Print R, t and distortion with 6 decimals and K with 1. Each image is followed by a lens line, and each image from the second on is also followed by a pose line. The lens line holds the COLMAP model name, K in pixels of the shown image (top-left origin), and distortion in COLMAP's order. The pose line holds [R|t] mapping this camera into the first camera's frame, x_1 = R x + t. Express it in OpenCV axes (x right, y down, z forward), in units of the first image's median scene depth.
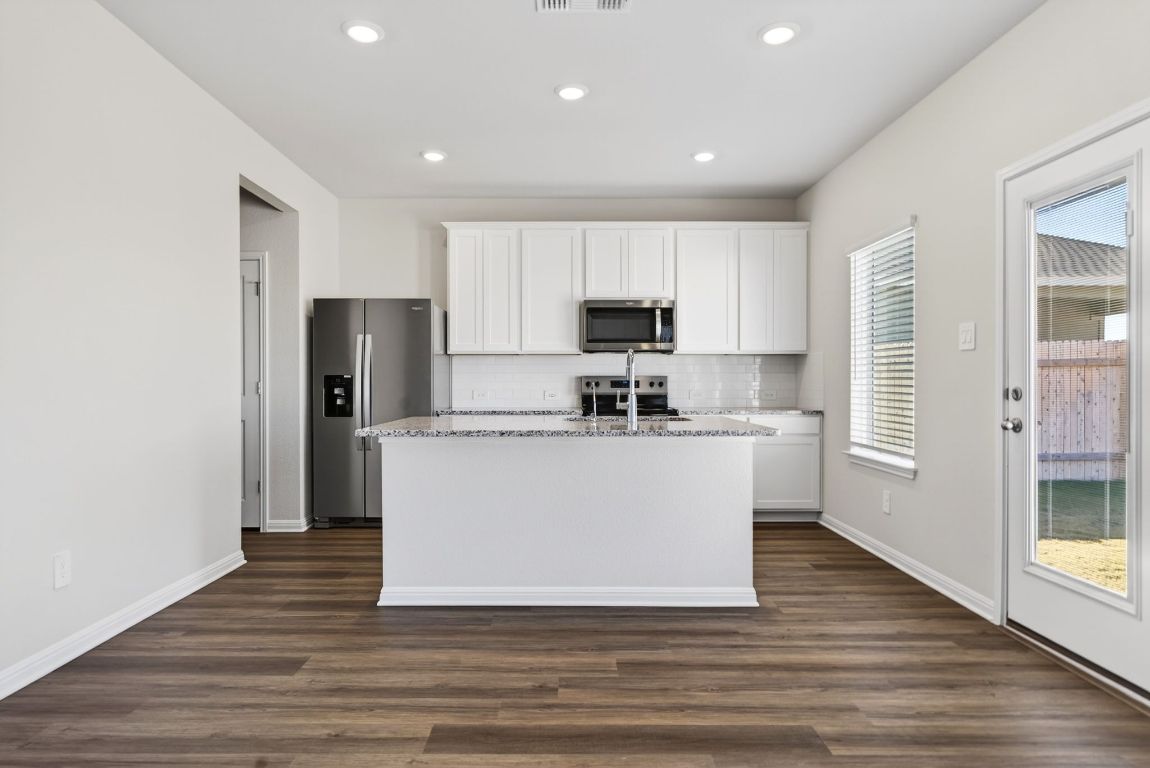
lens RADIAL K [[664.0, 0, 571.9], [0, 664.0, 388.6], [0, 0, 1]] dist [-0.003823, 0.001359]
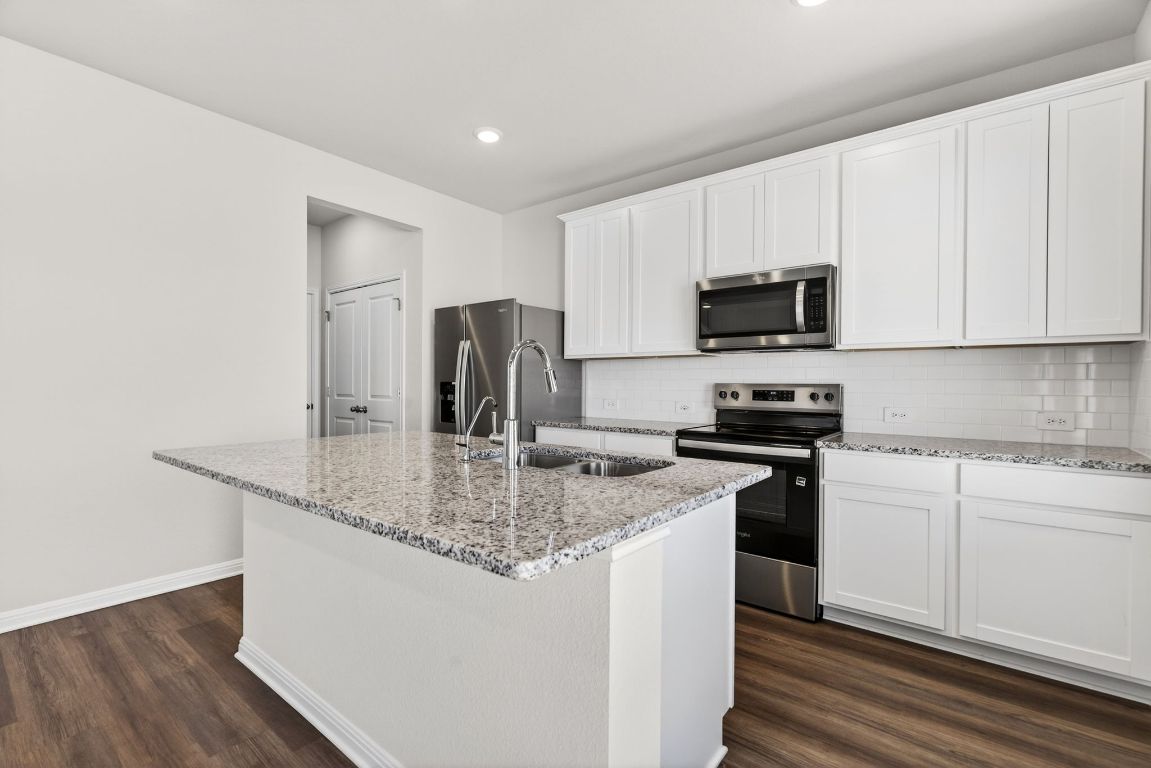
lens RADIAL K [[516.7, 0, 570.5], [0, 516.7, 387.1], [0, 0, 1]] dist [0.001807, -0.000887]
pose [[0.776066, 0.009461, -0.630581, 0.272497], [-0.013643, 0.999905, -0.001789, -0.012509], [0.630504, 0.009991, 0.776122, 0.460147]]
